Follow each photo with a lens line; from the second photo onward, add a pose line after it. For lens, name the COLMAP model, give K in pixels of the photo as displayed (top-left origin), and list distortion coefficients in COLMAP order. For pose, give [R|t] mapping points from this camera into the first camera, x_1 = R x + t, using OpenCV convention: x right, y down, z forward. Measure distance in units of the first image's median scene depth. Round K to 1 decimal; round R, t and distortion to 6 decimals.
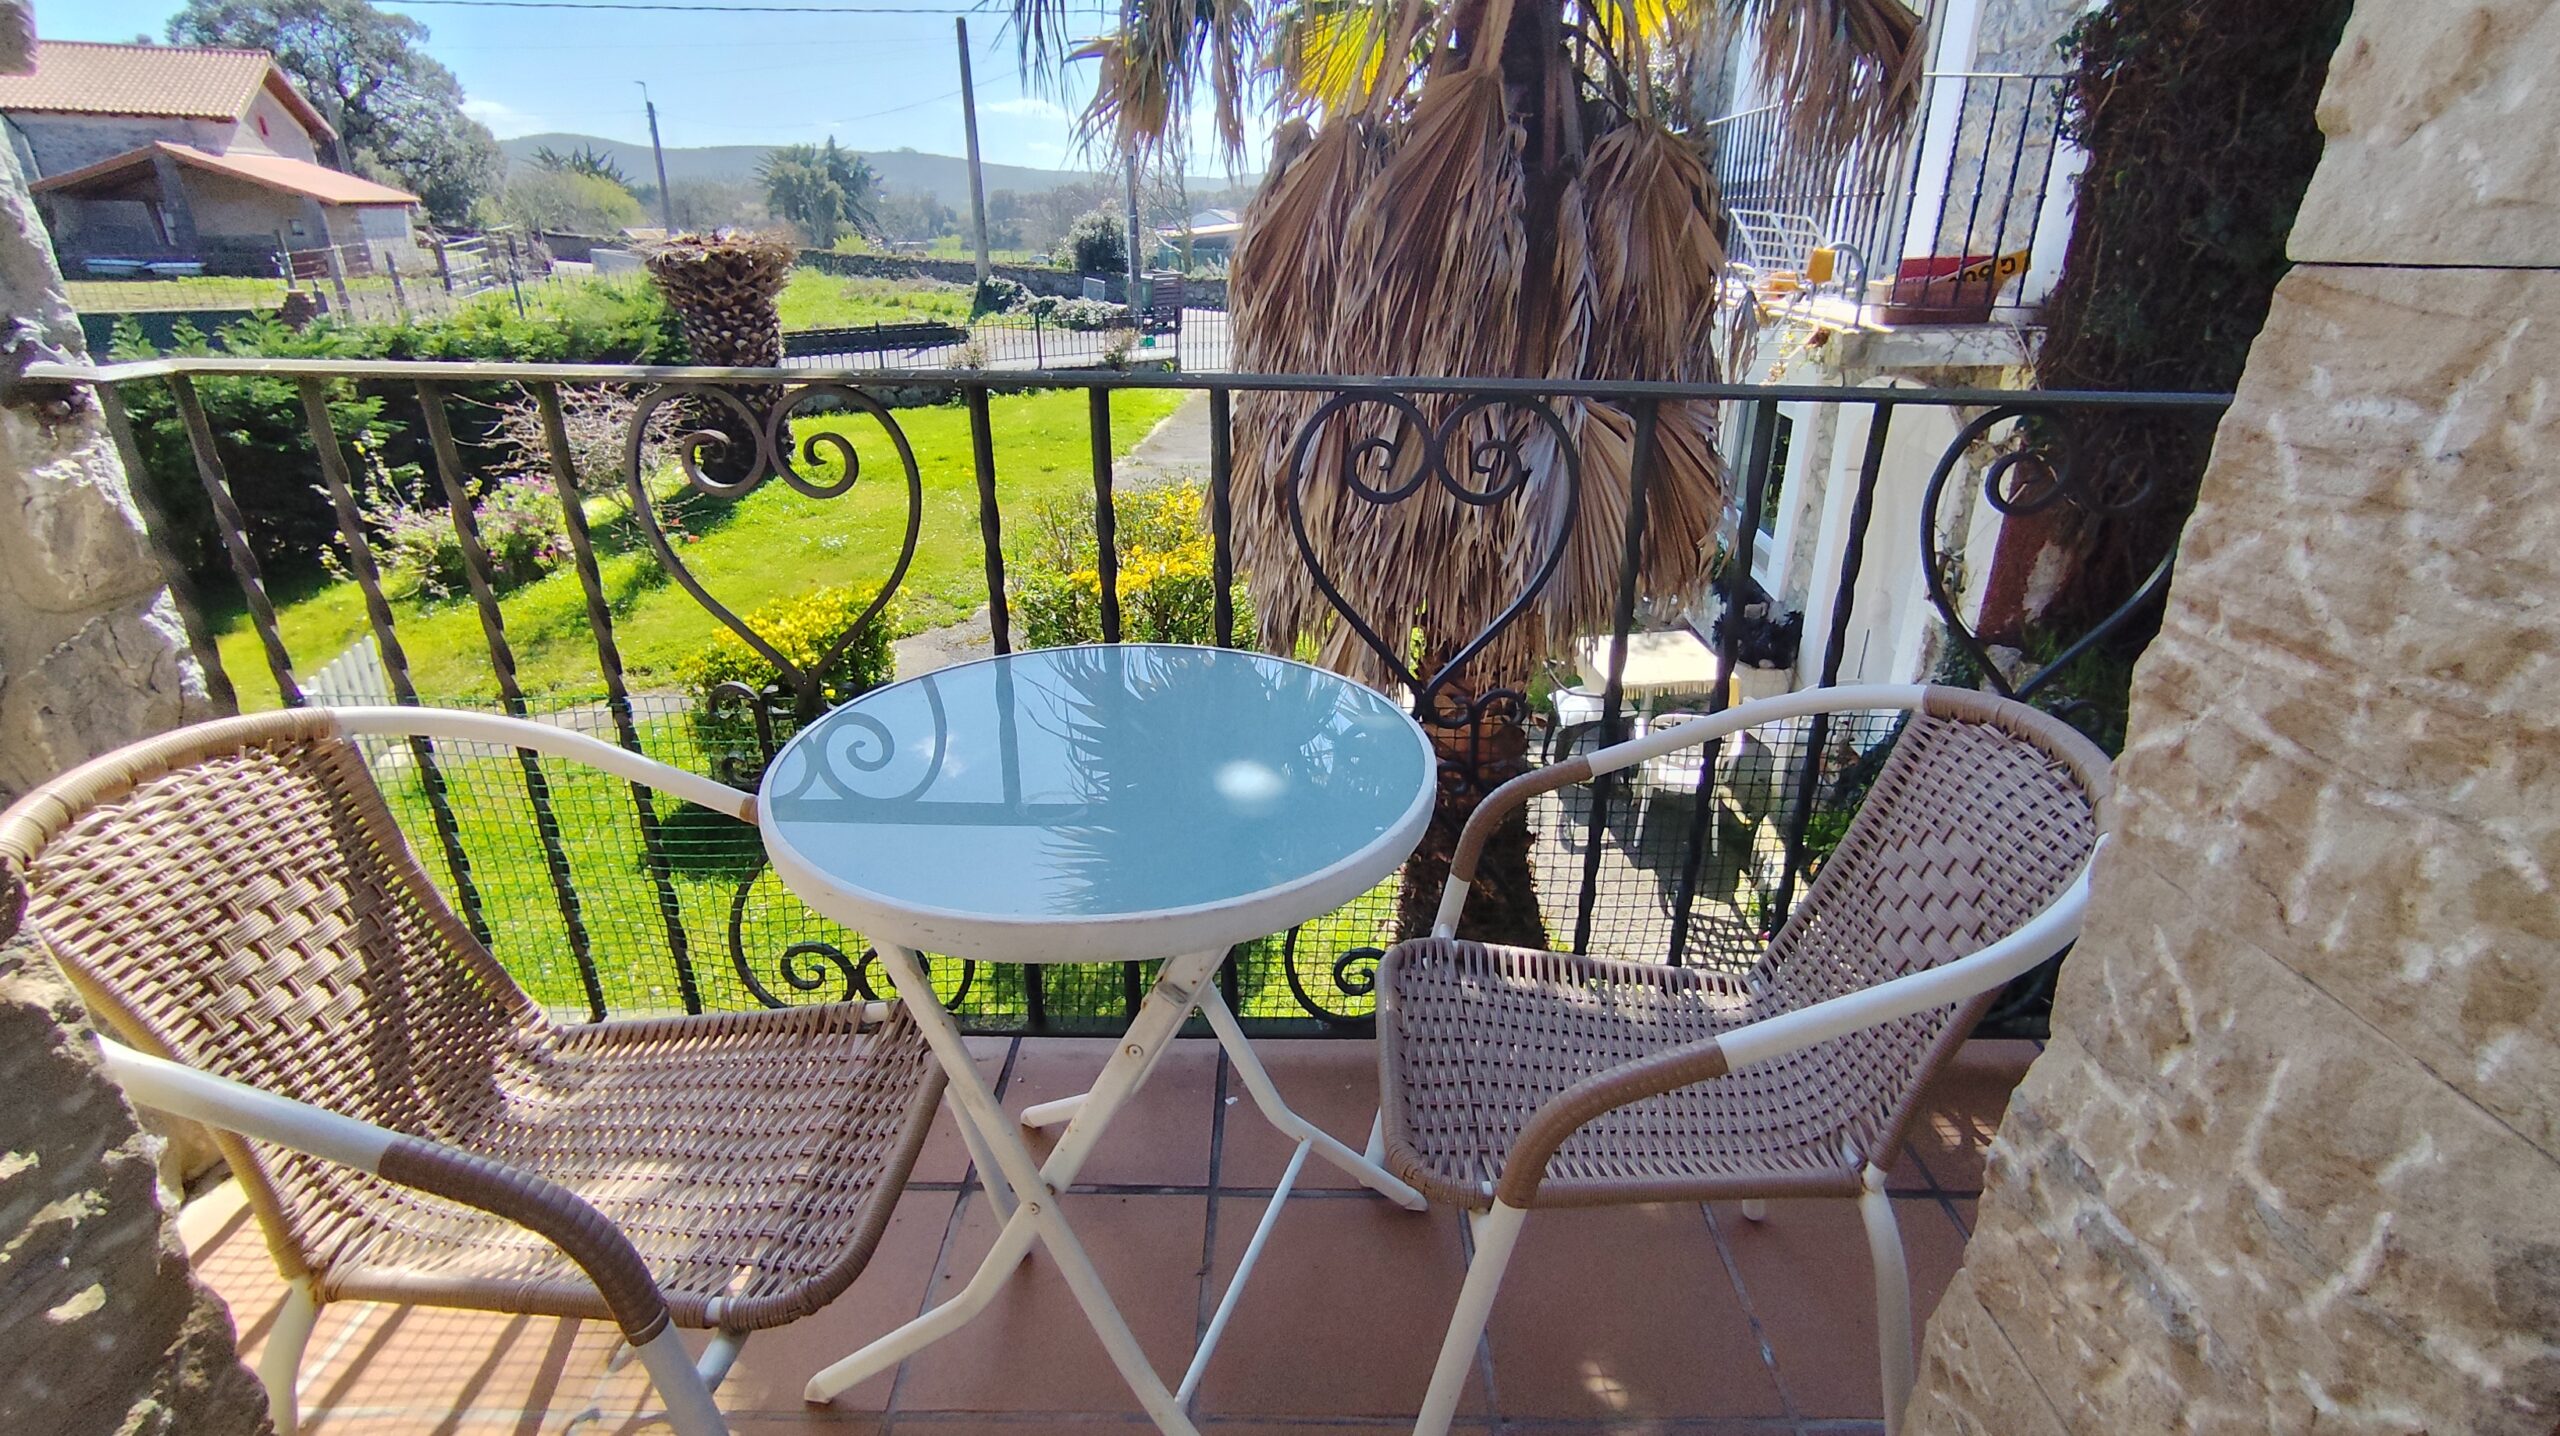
lens RADIAL K [[1167.9, 0, 1332.3], [0, 1167.9, 704.9], [0, 0, 1]] dist [-0.051310, 0.021606]
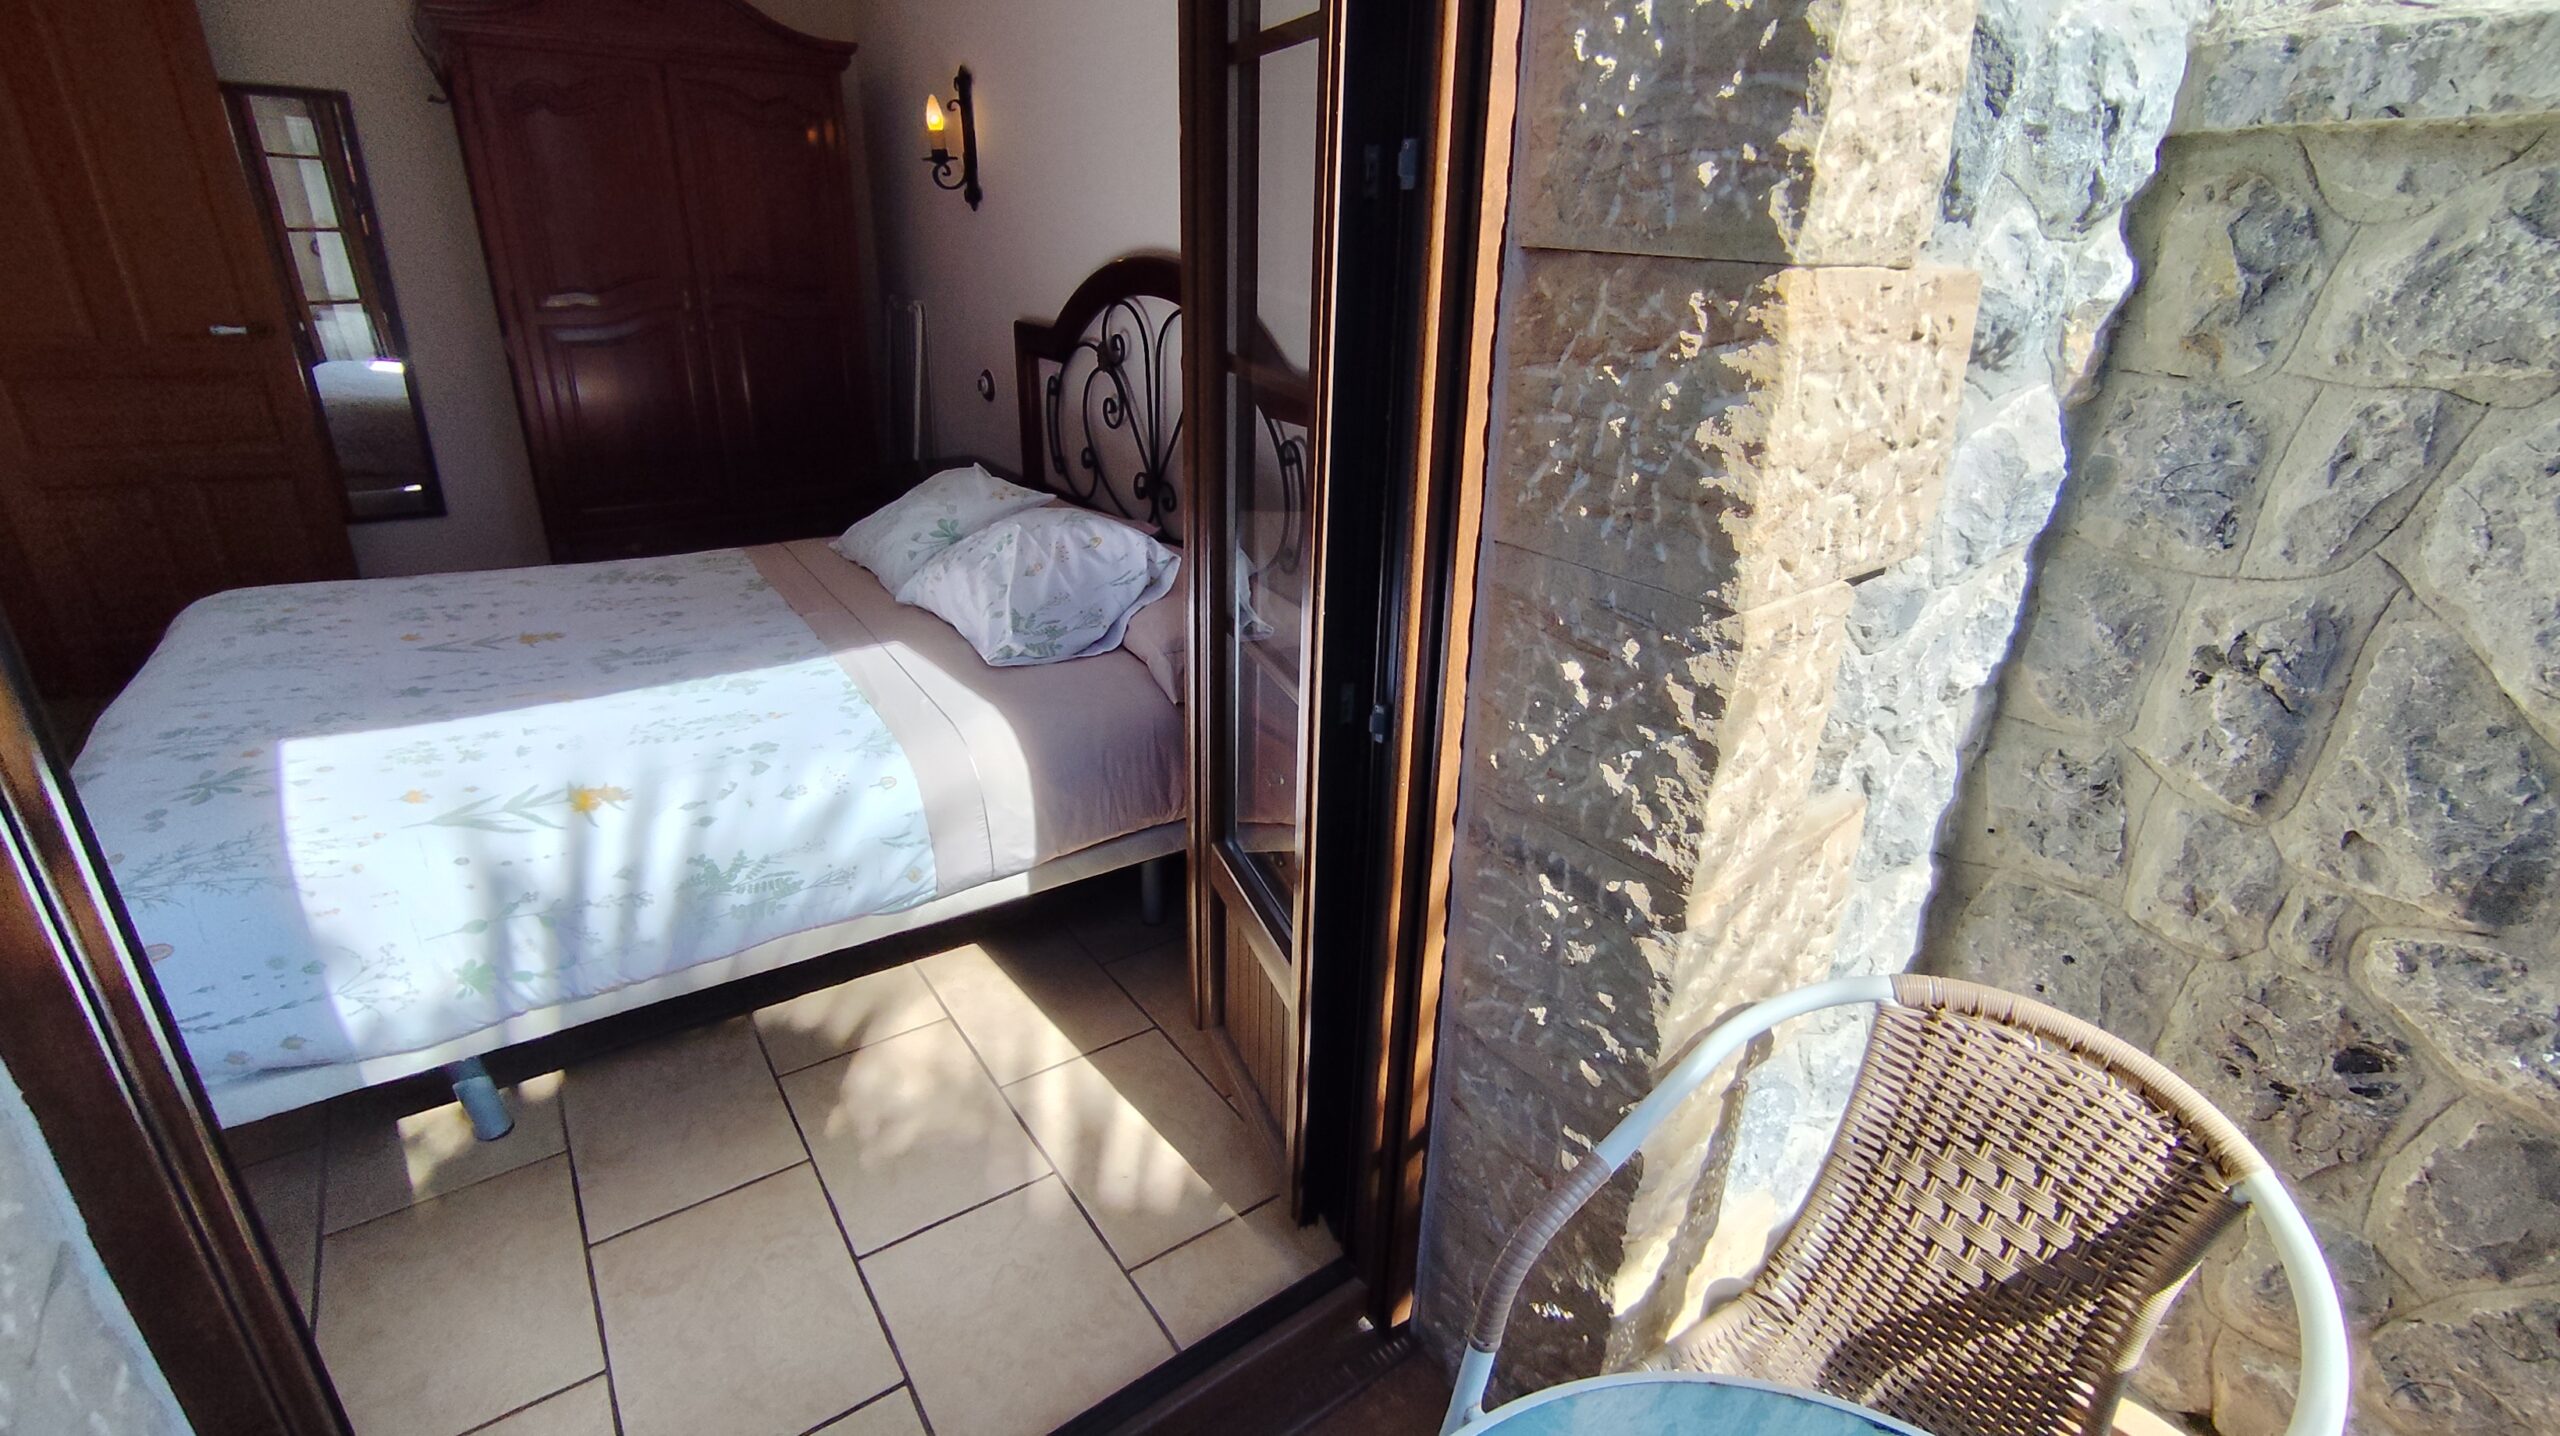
lens RADIAL K [[1172.7, 0, 1304.0], [0, 1172.7, 706.4], [0, 0, 1]] dist [-0.023248, 0.015033]
pose [[-0.804586, 0.184742, -0.564369, 0.011563], [-0.272934, 0.729006, 0.627740, -0.042455], [0.527398, 0.659106, -0.536125, 0.057563]]
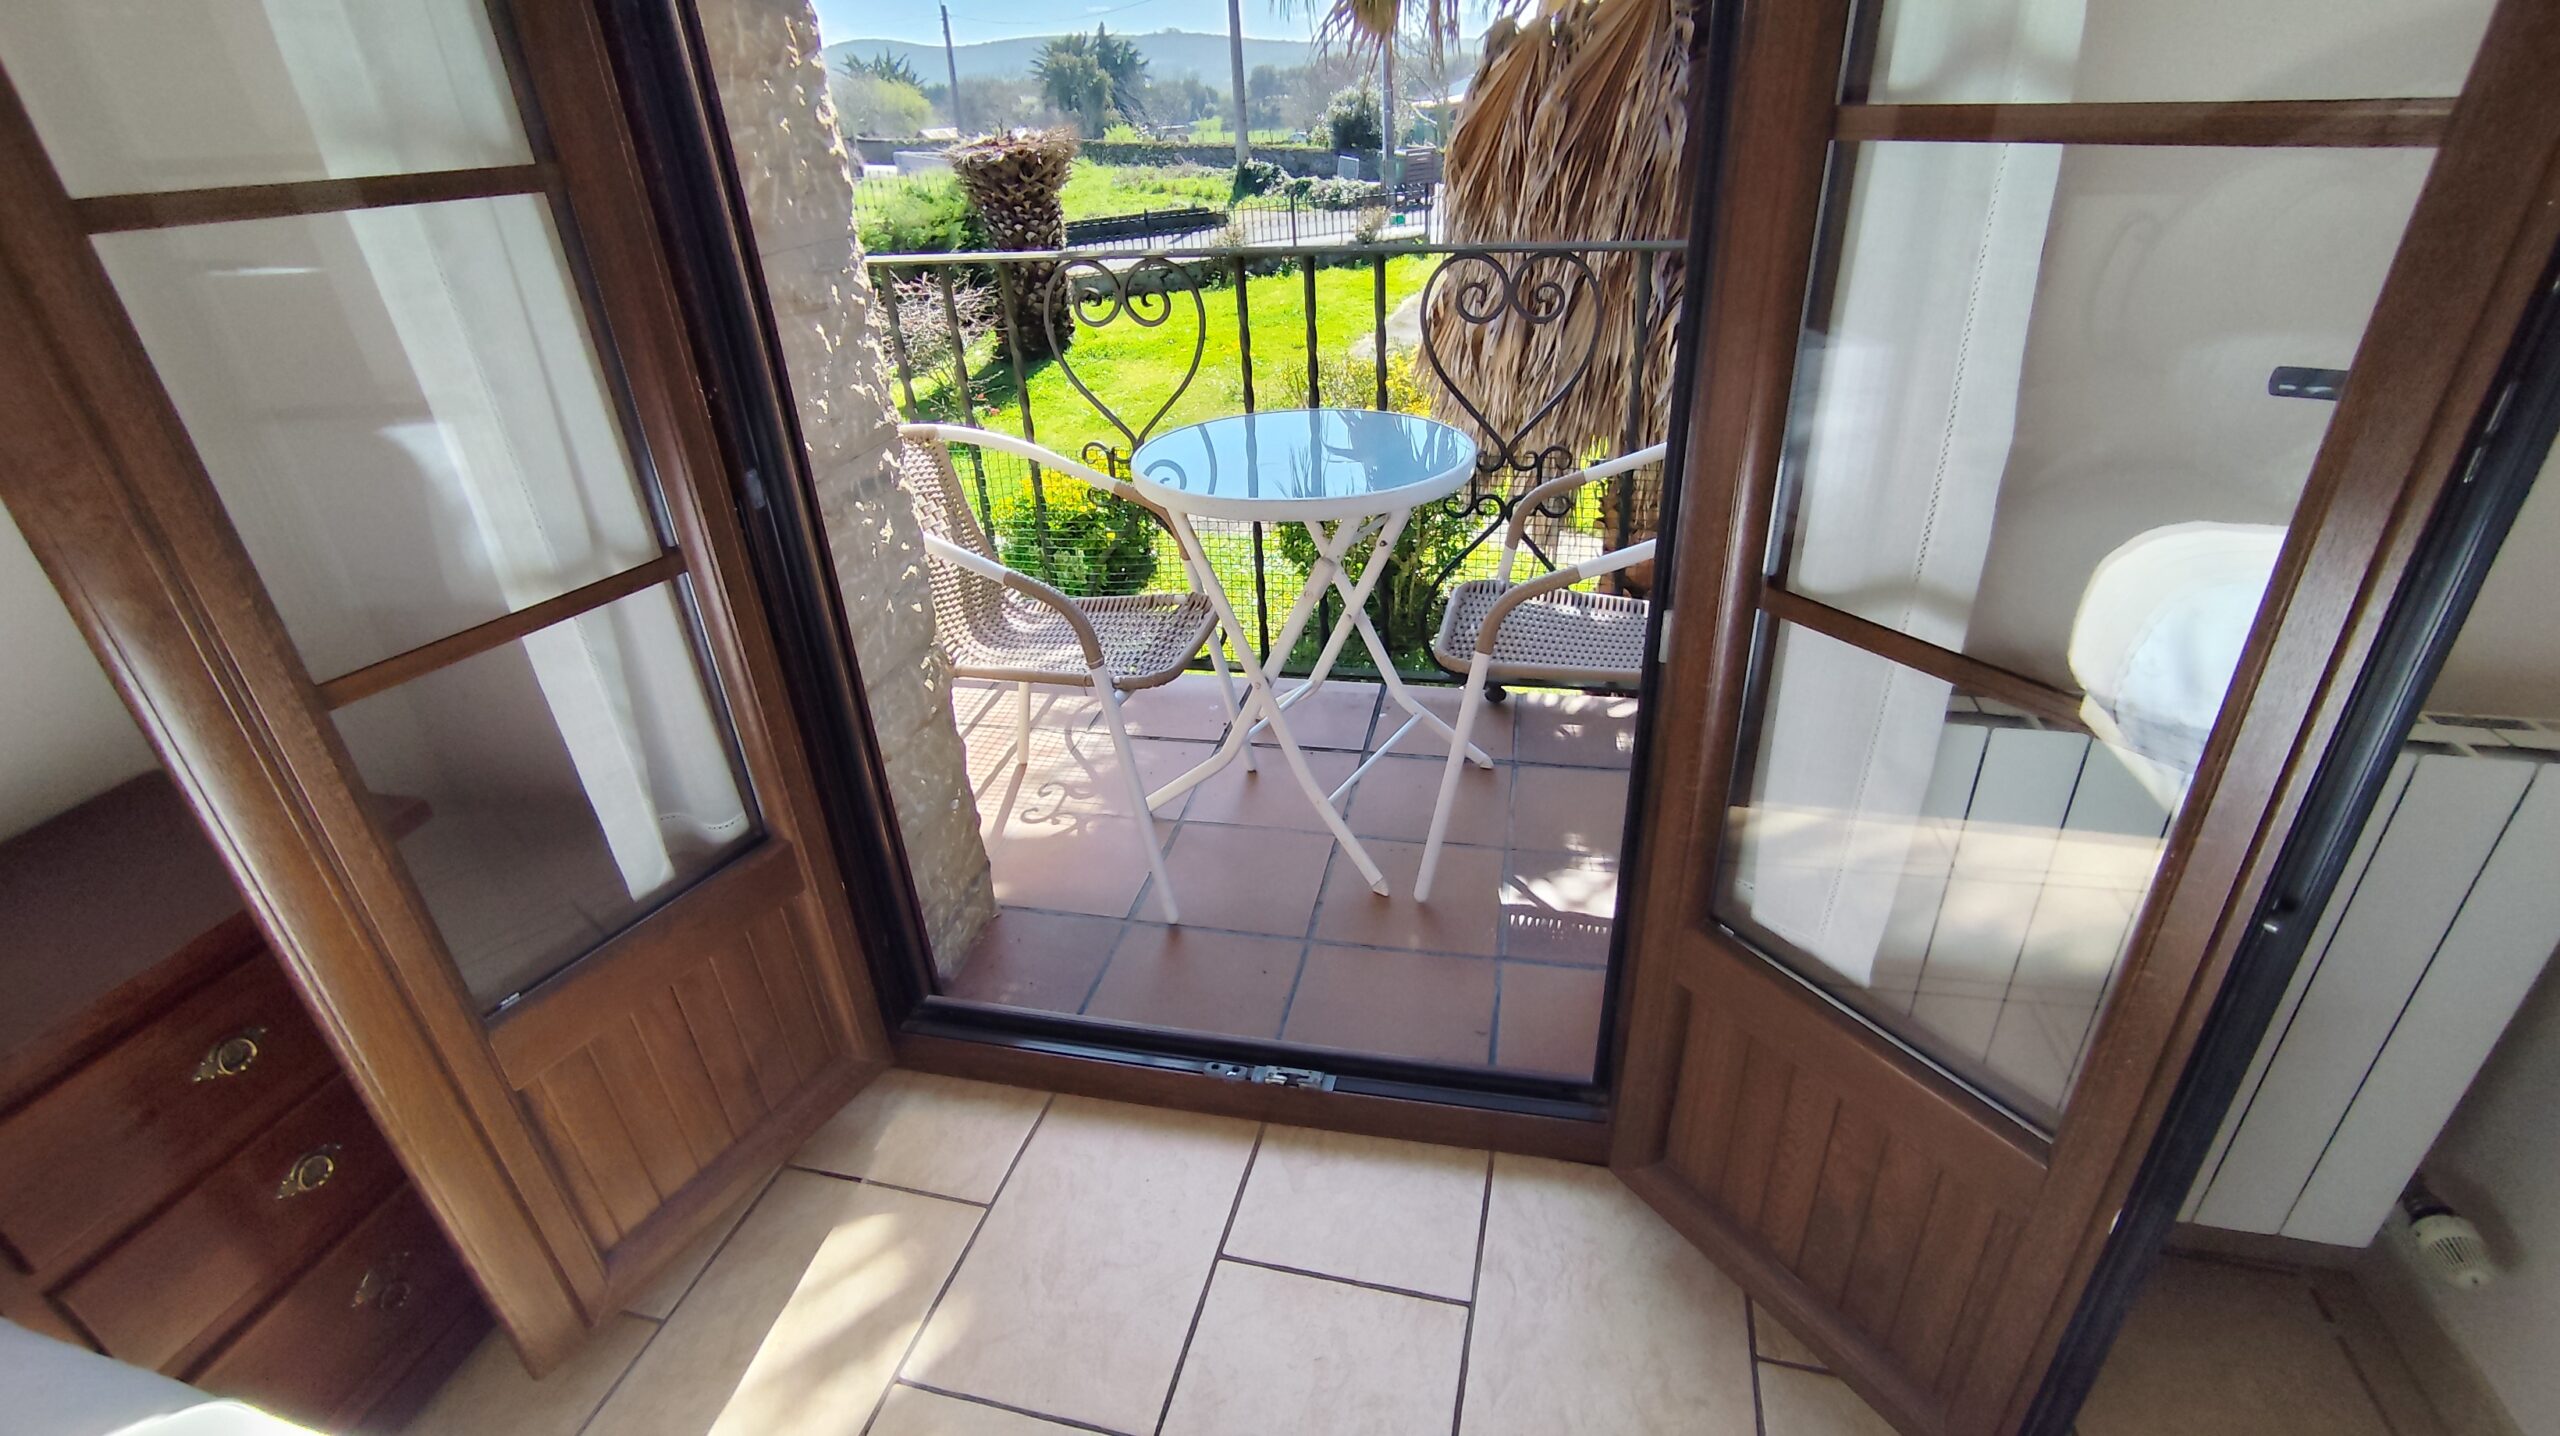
lens RADIAL K [[1164.3, 0, 1300.2], [0, 1164.3, 714.3], [0, 0, 1]] dist [-0.057114, 0.042636]
pose [[0.971987, 0.052402, -0.229117, 0.018792], [-0.028301, 0.993831, 0.107237, 0.019094], [0.233322, -0.097749, 0.967474, -0.063227]]
